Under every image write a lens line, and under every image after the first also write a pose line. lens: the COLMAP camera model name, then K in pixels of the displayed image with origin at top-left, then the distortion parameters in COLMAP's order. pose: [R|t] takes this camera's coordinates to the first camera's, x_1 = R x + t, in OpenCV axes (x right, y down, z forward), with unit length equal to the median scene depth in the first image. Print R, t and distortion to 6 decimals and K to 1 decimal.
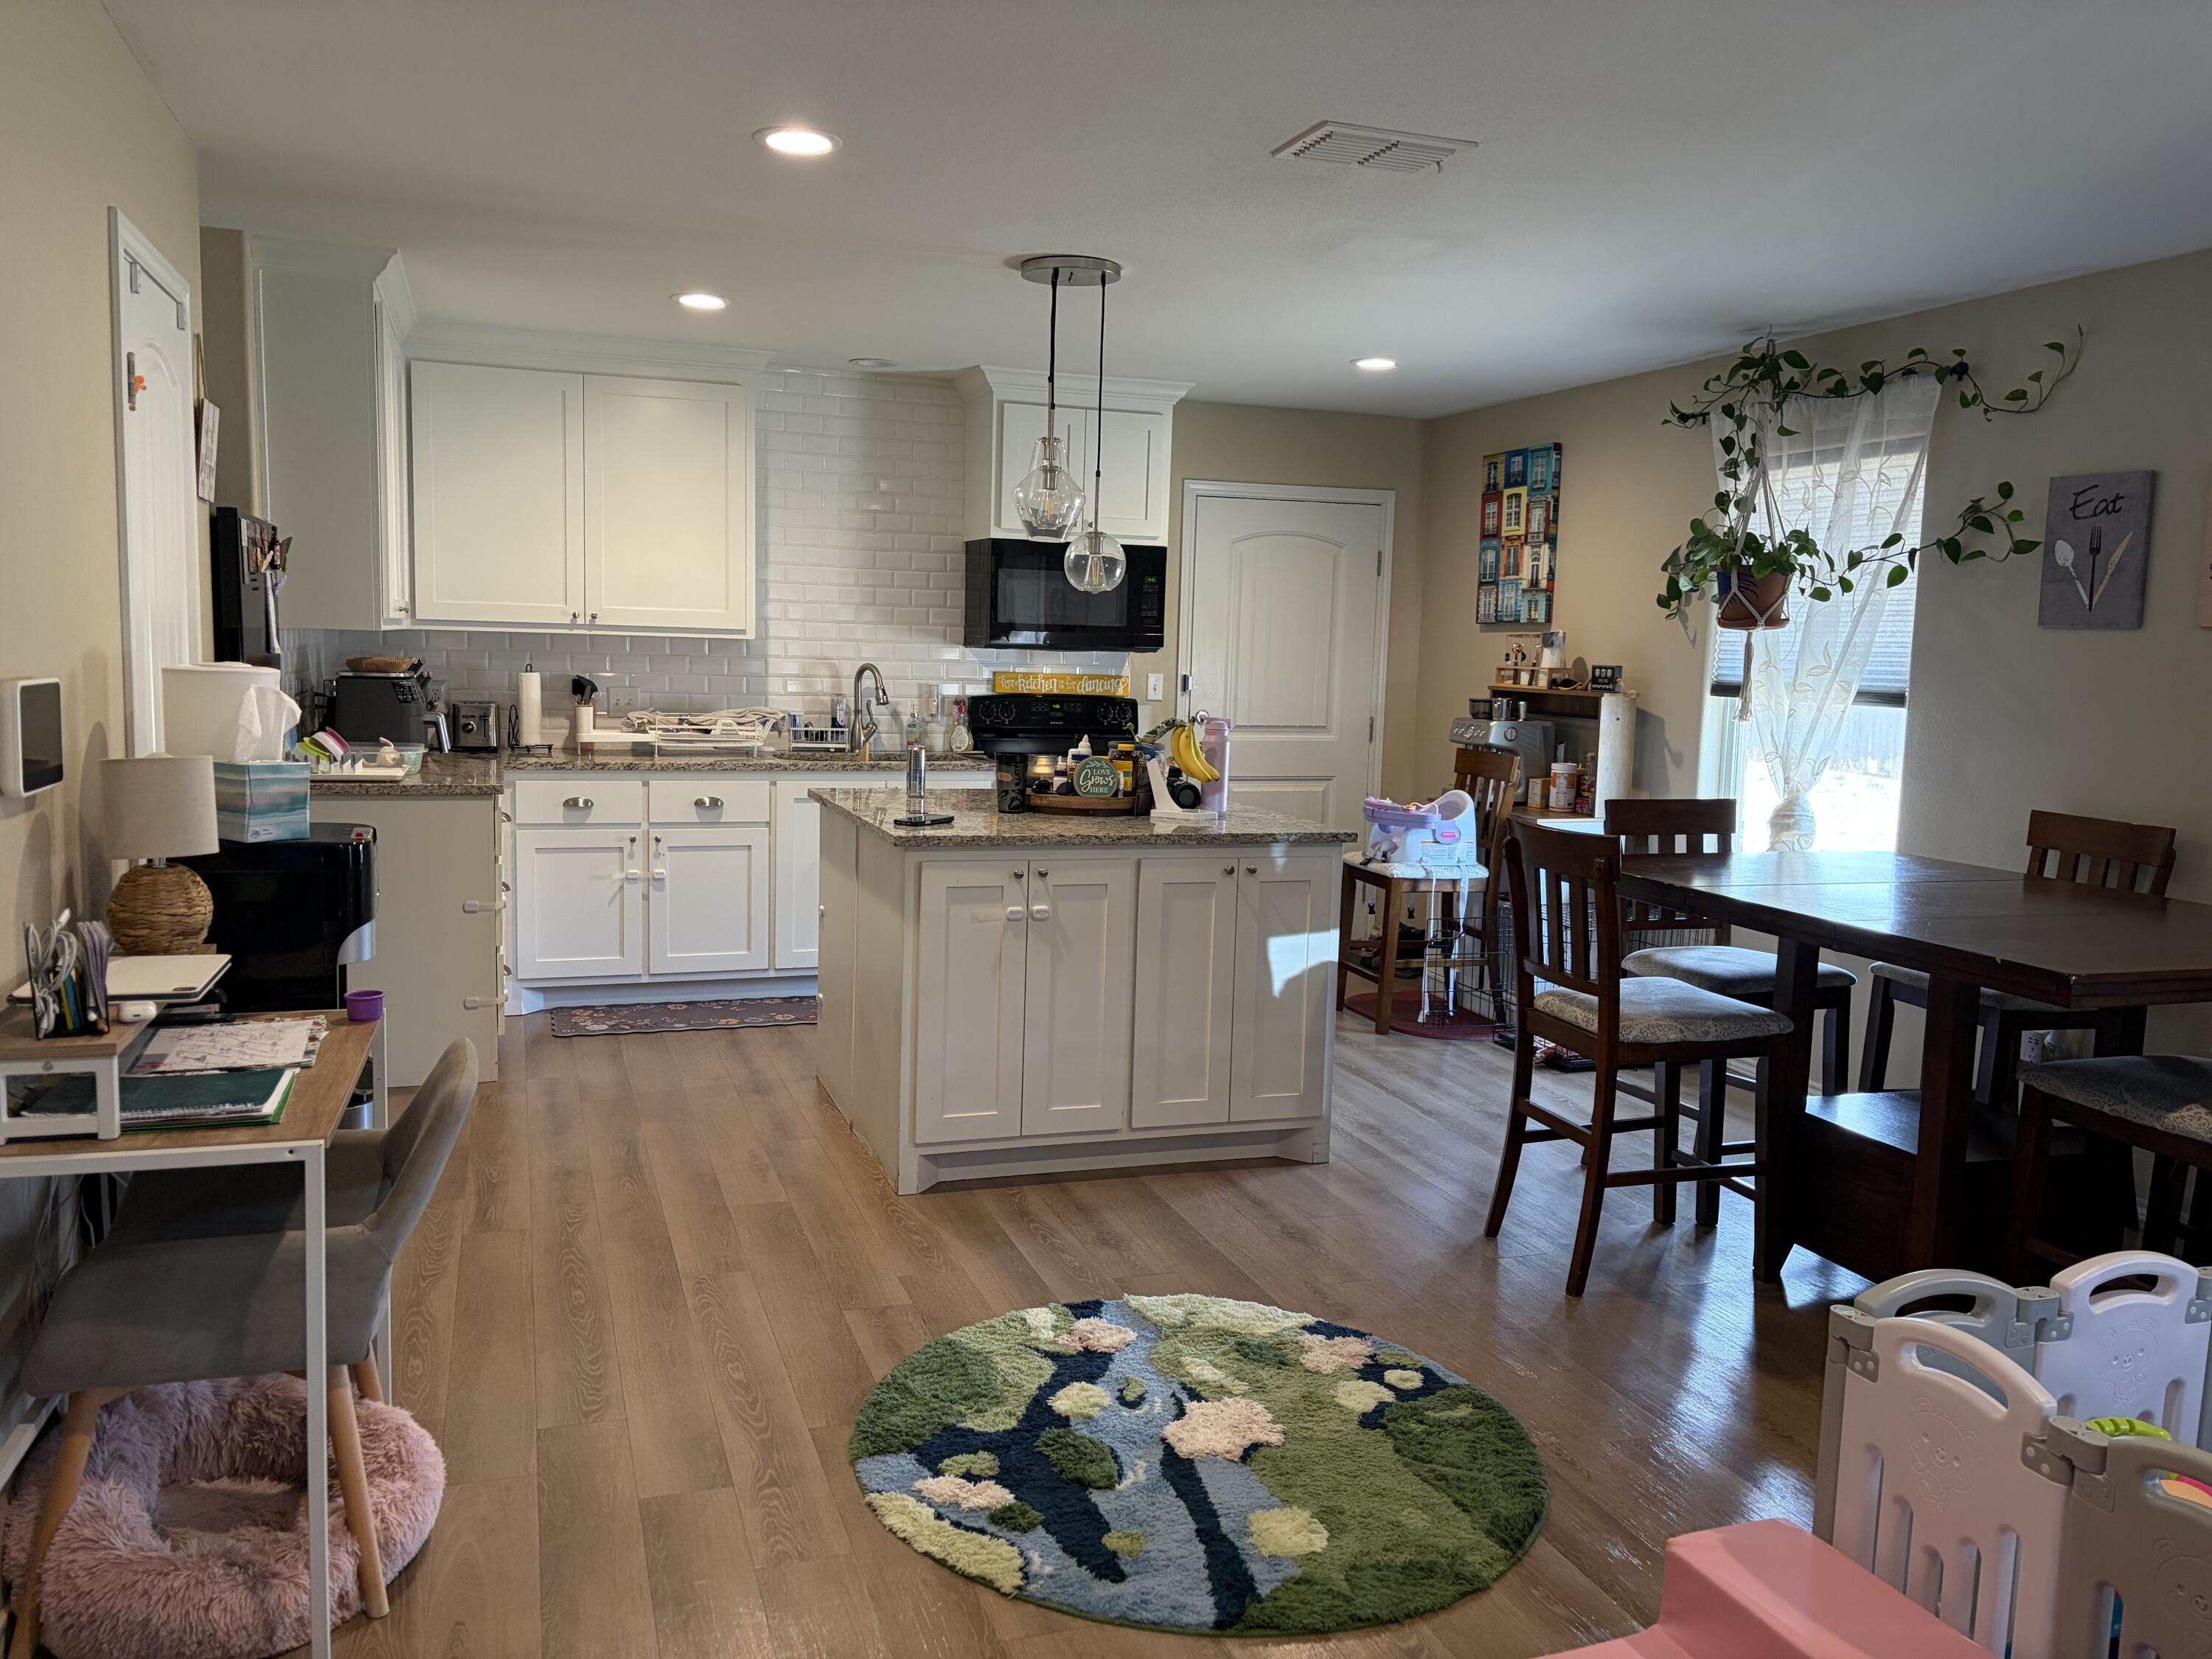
lens RADIAL K [[1700.2, 0, 1106.0], [0, 1700.2, 829.5], [0, 0, 1]] dist [-0.000304, 0.000712]
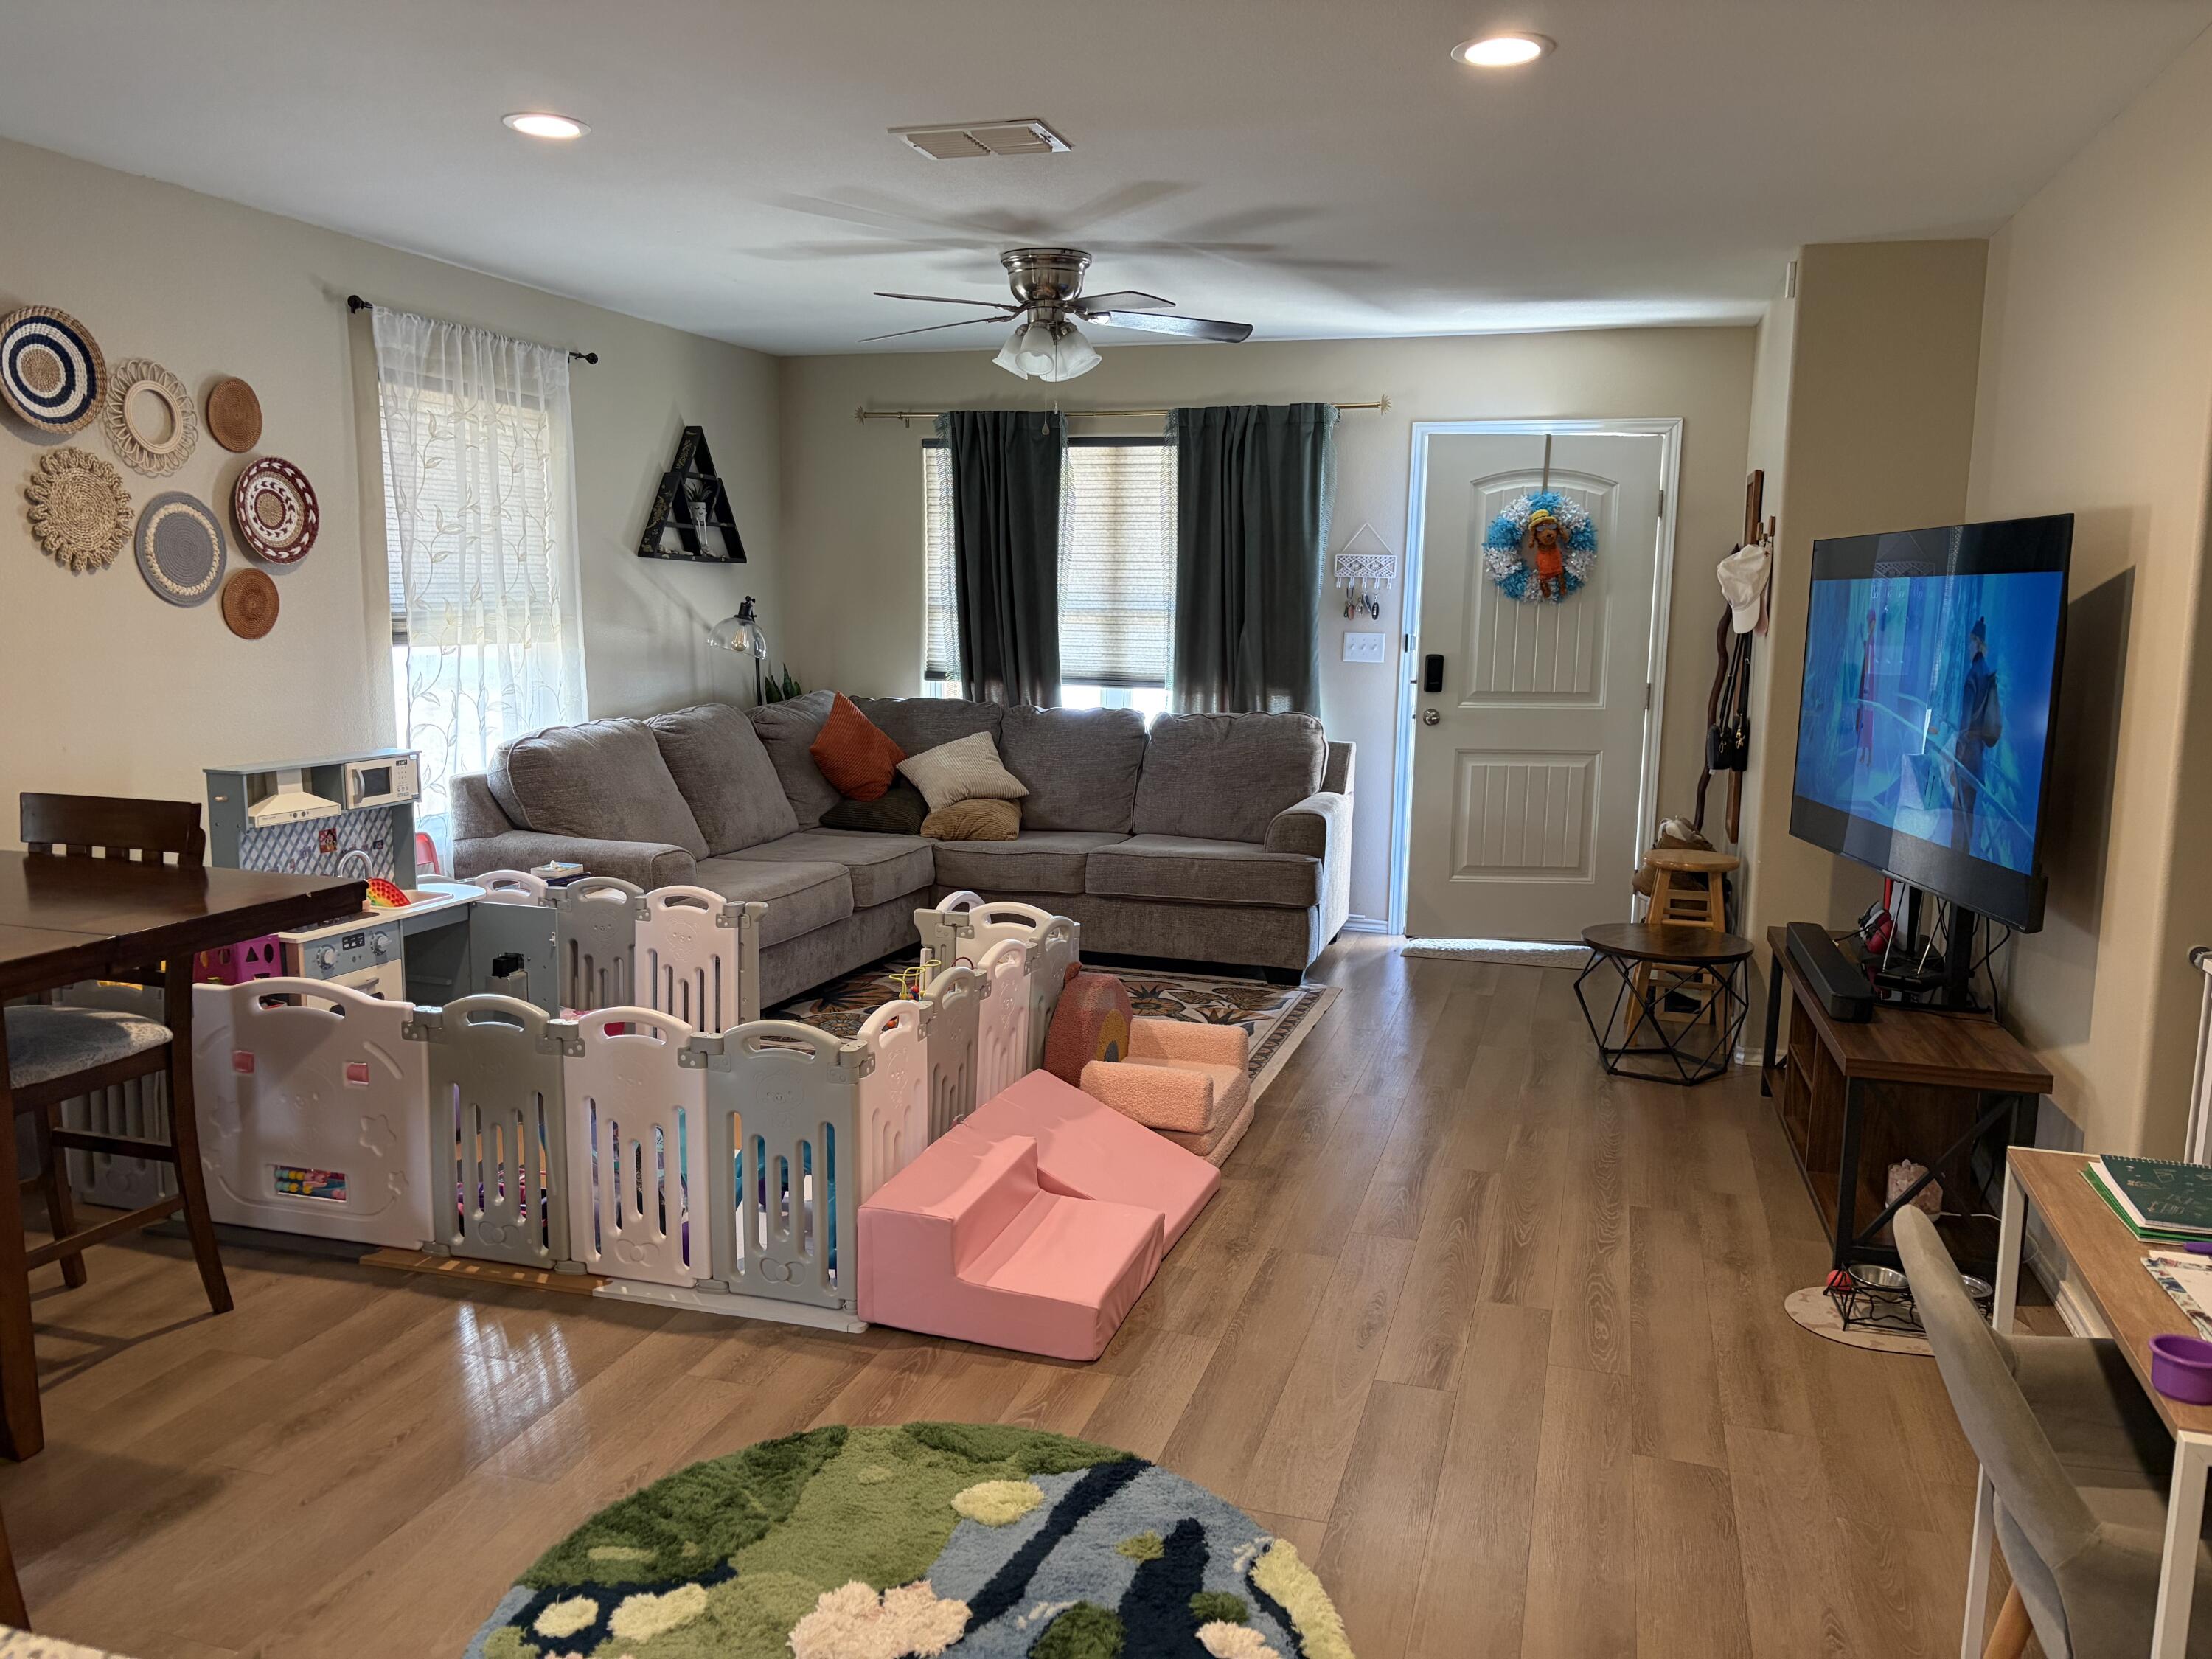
lens RADIAL K [[1618.8, 0, 1106.0], [0, 1618.8, 829.5], [0, 0, 1]] dist [0.002538, -0.006758]
pose [[-0.806697, -0.125677, 0.577446, -0.434423], [0.025293, 0.968887, 0.246206, -0.195858], [-0.590423, 0.213219, -0.778420, 1.583107]]
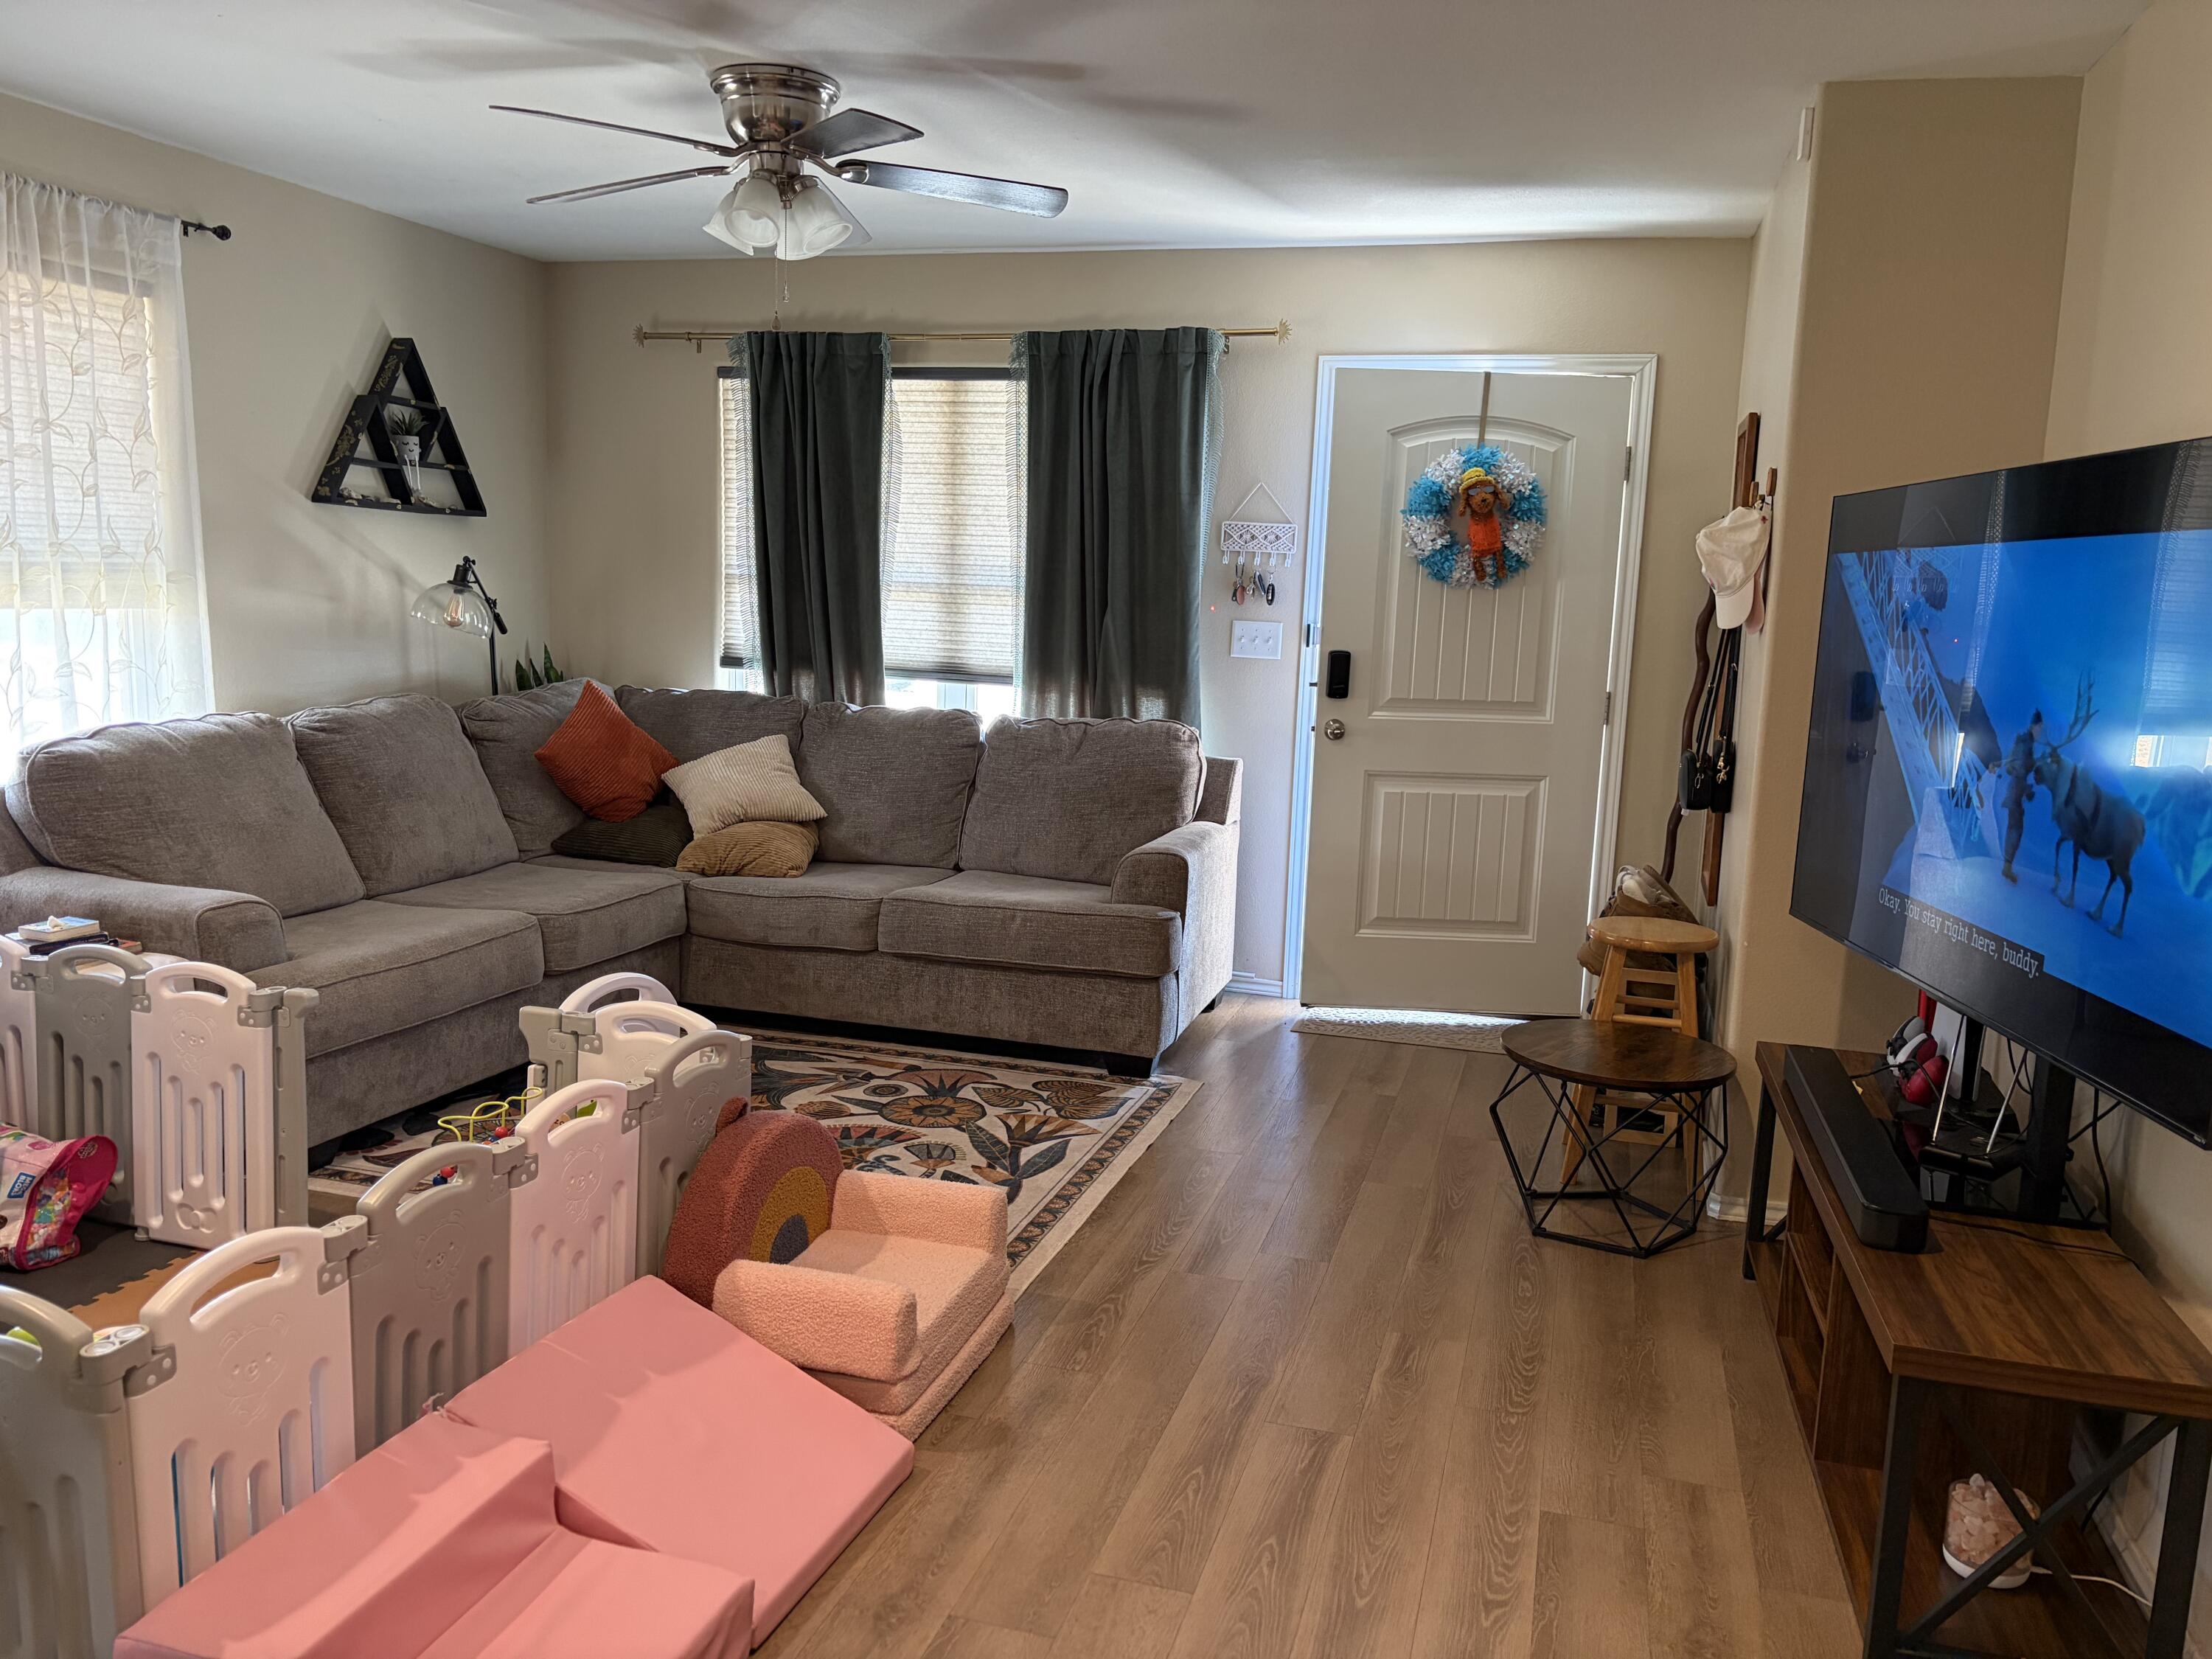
lens RADIAL K [[1700.2, 0, 1106.0], [0, 1700.2, 829.5], [0, 0, 1]] dist [-0.000304, 0.000712]
pose [[-0.819931, -0.141127, 0.554794, -0.299962], [0.000666, 0.968900, 0.247452, -0.124164], [-0.572462, 0.203263, -0.794337, 1.090343]]
